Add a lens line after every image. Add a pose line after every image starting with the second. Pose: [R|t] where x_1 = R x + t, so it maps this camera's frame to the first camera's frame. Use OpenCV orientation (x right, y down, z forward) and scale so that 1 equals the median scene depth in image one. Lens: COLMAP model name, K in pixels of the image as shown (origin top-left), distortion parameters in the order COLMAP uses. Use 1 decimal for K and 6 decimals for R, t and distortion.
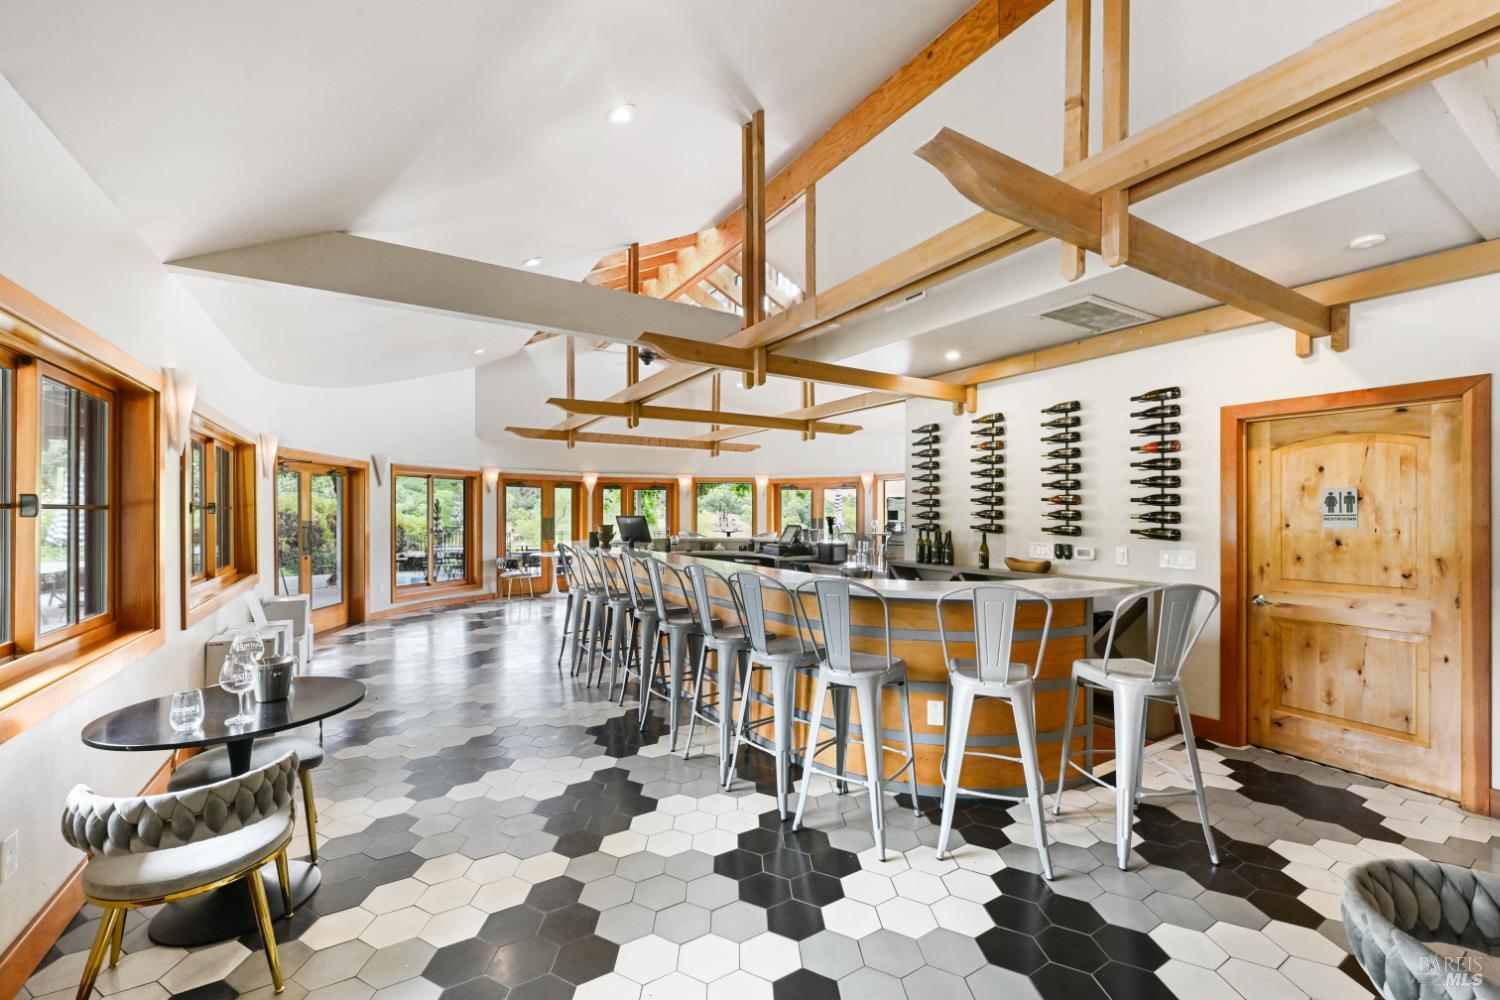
lens RADIAL K [[617.6, 0, 729.2], [0, 617.6, 516.4], [0, 0, 1]] dist [-0.026626, -0.000033]
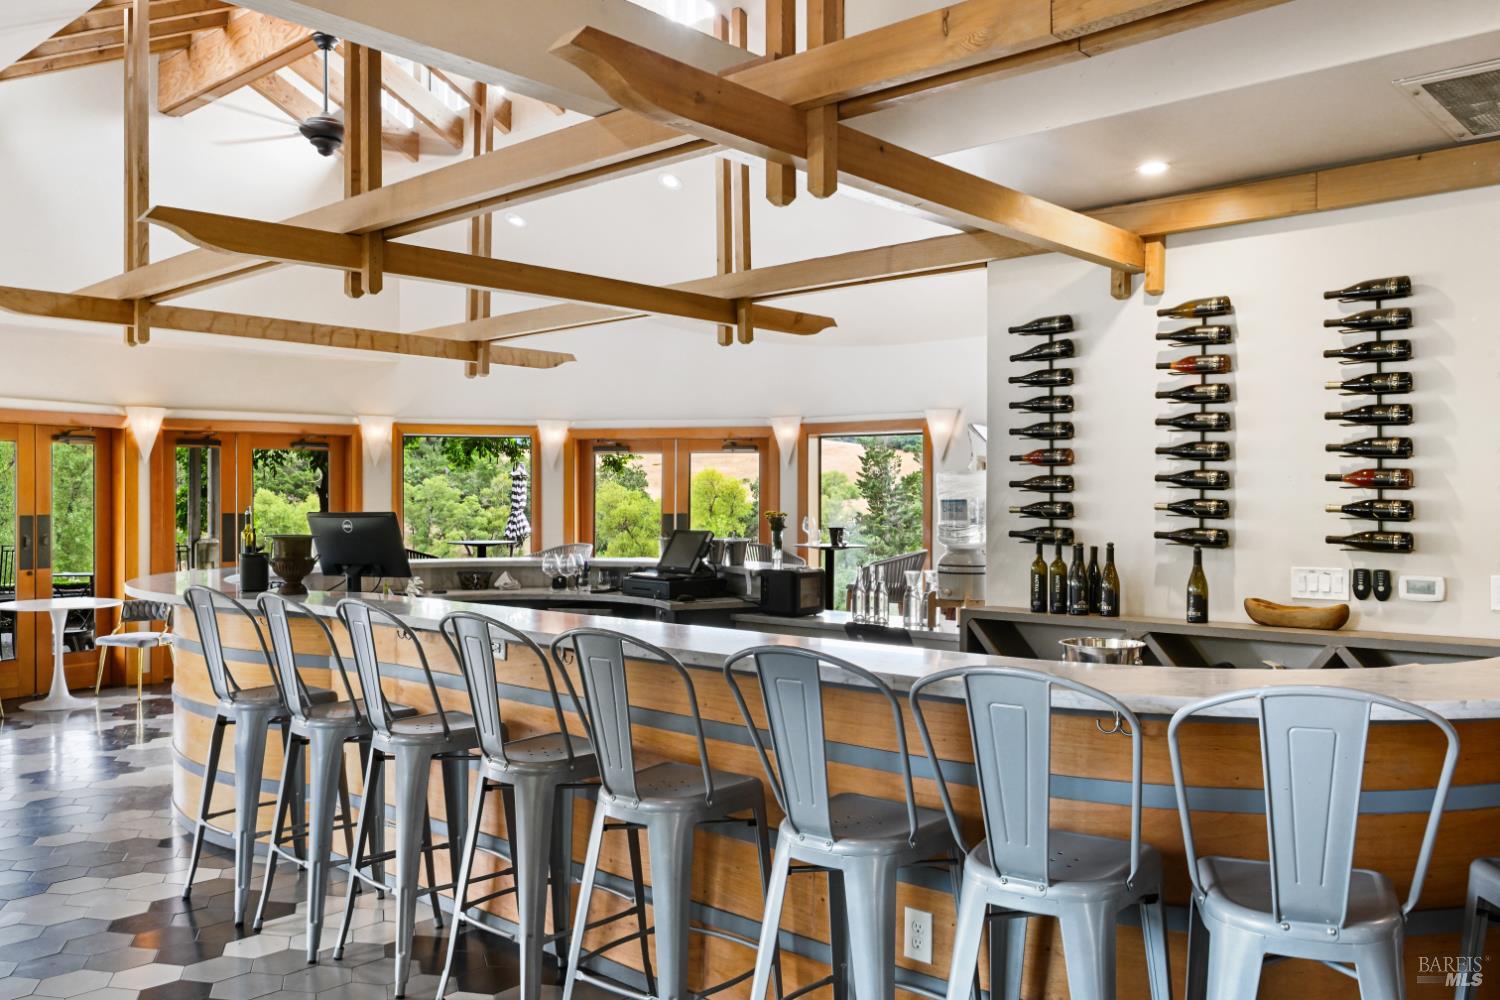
lens RADIAL K [[1210.6, 0, 710.8], [0, 1210.6, 507.6], [0, 0, 1]] dist [-0.013297, 0.002001]
pose [[0.955354, -0.002183, 0.295455, -0.176464], [0.001786, 0.999997, 0.001612, -0.004888], [-0.295458, -0.001013, 0.955355, 0.174200]]
